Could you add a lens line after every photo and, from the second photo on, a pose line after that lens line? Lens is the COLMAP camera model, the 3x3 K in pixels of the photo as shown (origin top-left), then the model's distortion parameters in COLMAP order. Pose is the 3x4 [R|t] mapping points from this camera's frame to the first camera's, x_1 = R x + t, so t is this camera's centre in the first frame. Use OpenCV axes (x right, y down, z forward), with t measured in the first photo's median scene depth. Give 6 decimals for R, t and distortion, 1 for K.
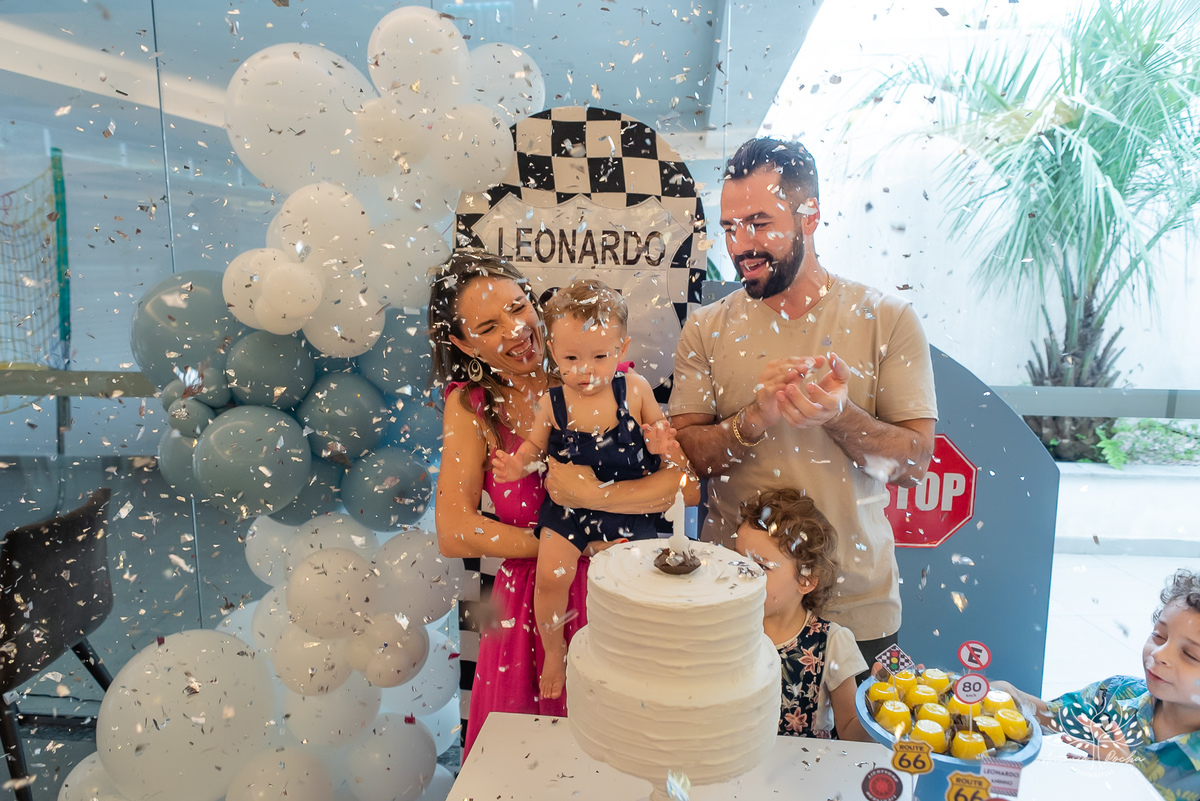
lens RADIAL K [[819.9, 0, 600.2], [0, 819.9, 398.9], [0, 0, 1]] dist [0.019378, 0.000670]
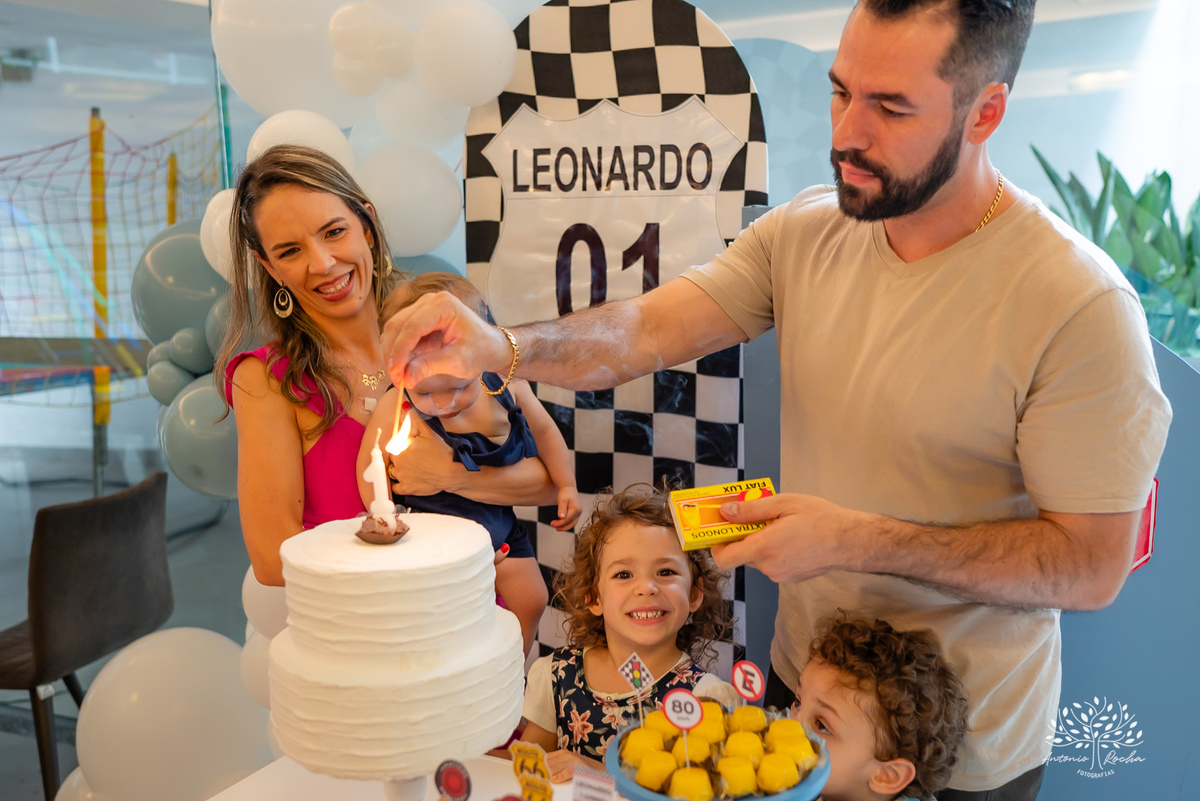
lens RADIAL K [[1221.5, 0, 599.9], [0, 1221.5, 400.0], [0, 0, 1]] dist [0.022591, 0.000000]
pose [[0.929575, 0.018468, -0.368170, 0.392215], [-0.019402, 0.999811, 0.001165, 0.027897], [0.368122, 0.006060, 0.929758, -0.055463]]
